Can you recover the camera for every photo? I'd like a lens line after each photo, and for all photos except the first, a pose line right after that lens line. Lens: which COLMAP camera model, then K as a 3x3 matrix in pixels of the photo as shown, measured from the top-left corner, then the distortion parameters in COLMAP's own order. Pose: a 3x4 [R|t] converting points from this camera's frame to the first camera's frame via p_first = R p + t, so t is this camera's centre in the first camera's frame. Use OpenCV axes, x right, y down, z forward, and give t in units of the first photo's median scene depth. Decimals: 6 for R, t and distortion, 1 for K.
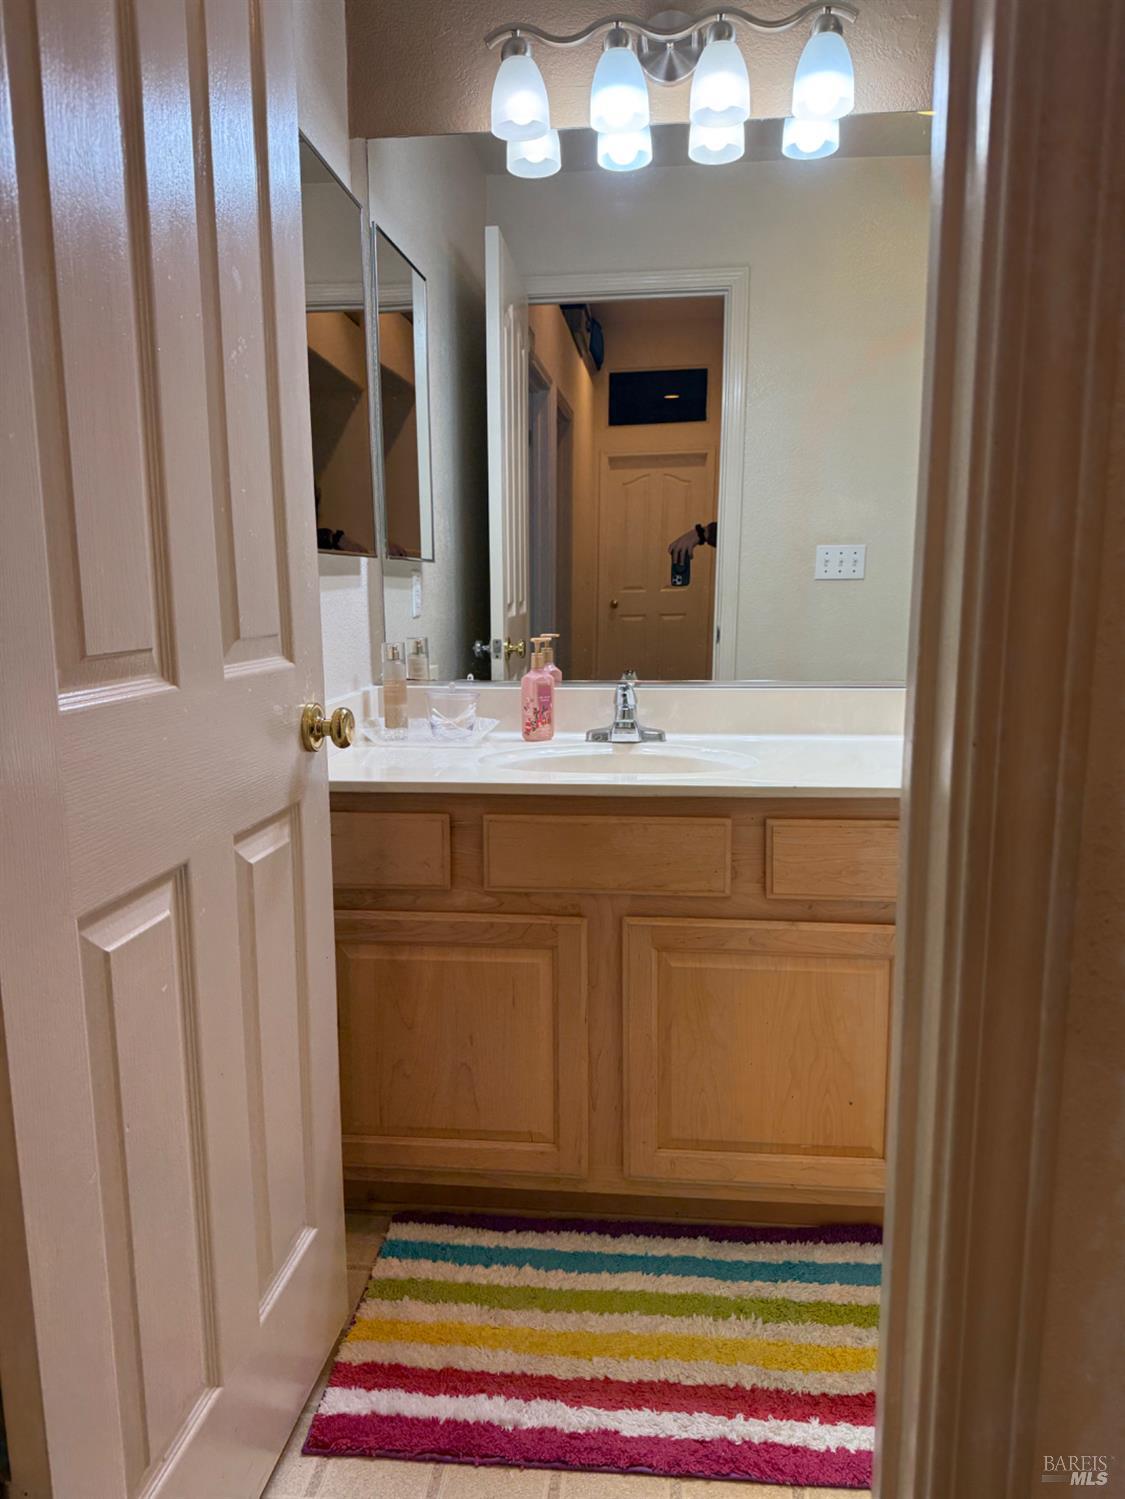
lens RADIAL K [[1050.2, 0, 562.5], [0, 1050.2, 749.5], [0, 0, 1]] dist [0.135858, -0.321502]
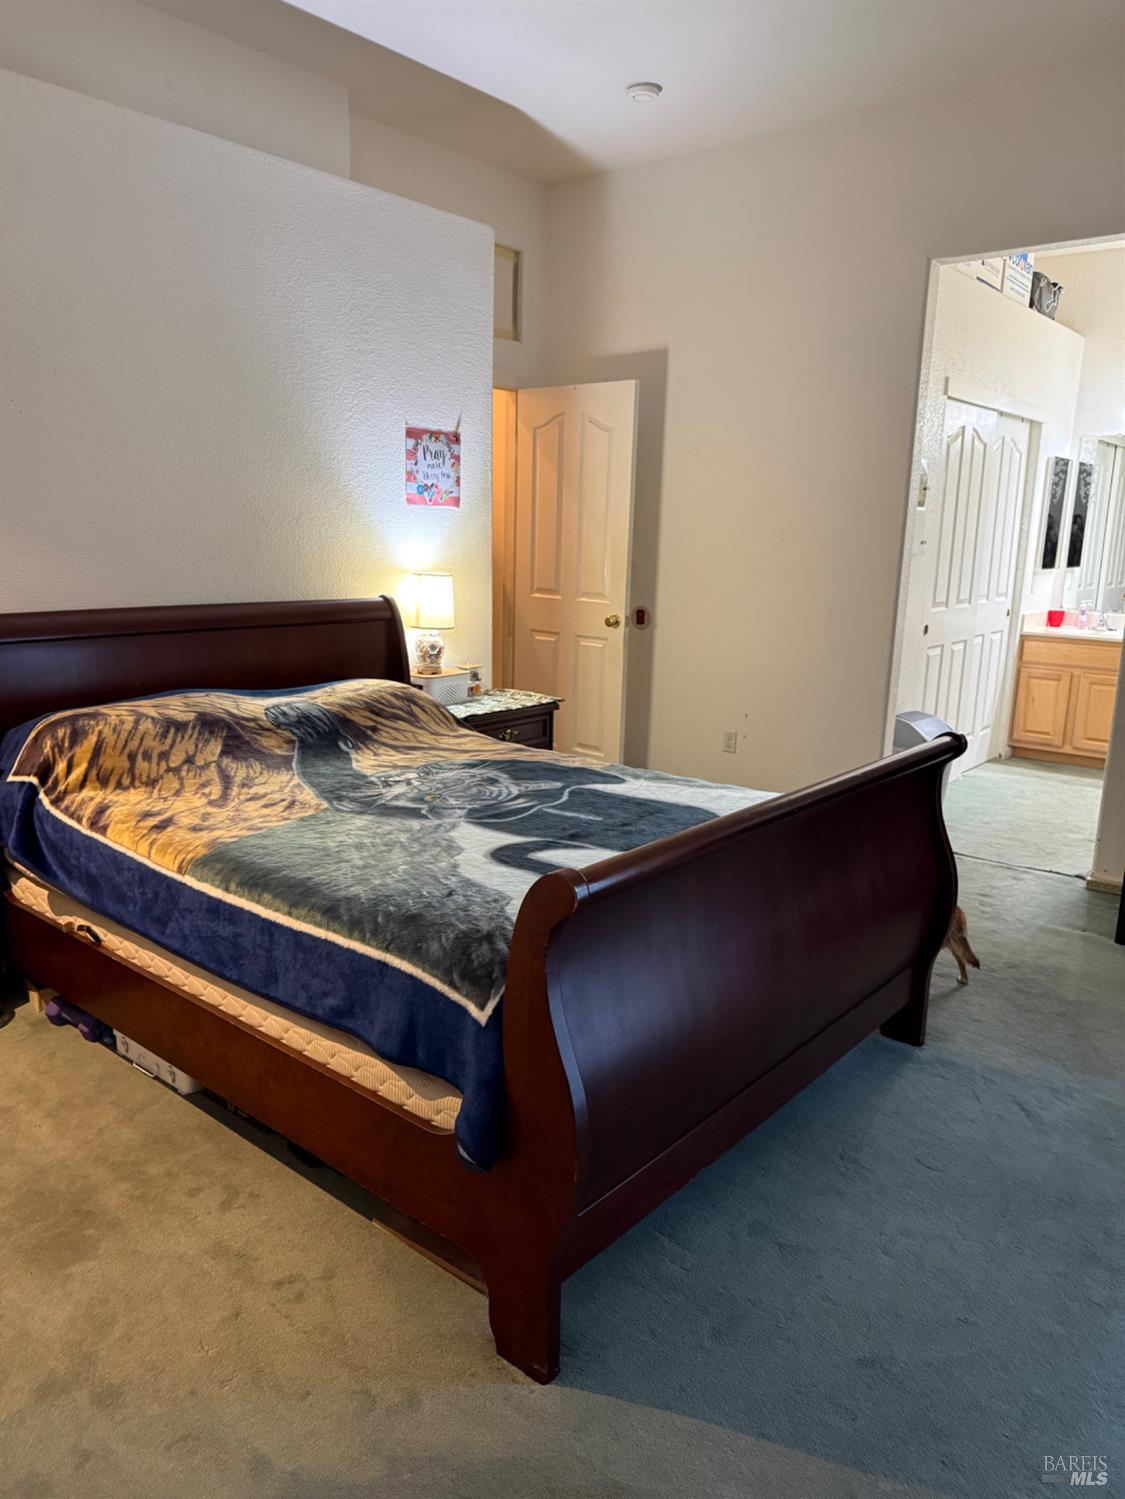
lens RADIAL K [[1050.2, 0, 562.5], [0, 1050.2, 749.5], [0, 0, 1]] dist [0.135858, -0.321502]
pose [[0.836533, 0.137274, -0.530441, 0.908171], [-0.110759, 0.990487, 0.081658, 0.403101], [0.536605, -0.009559, 0.843780, -4.378665]]
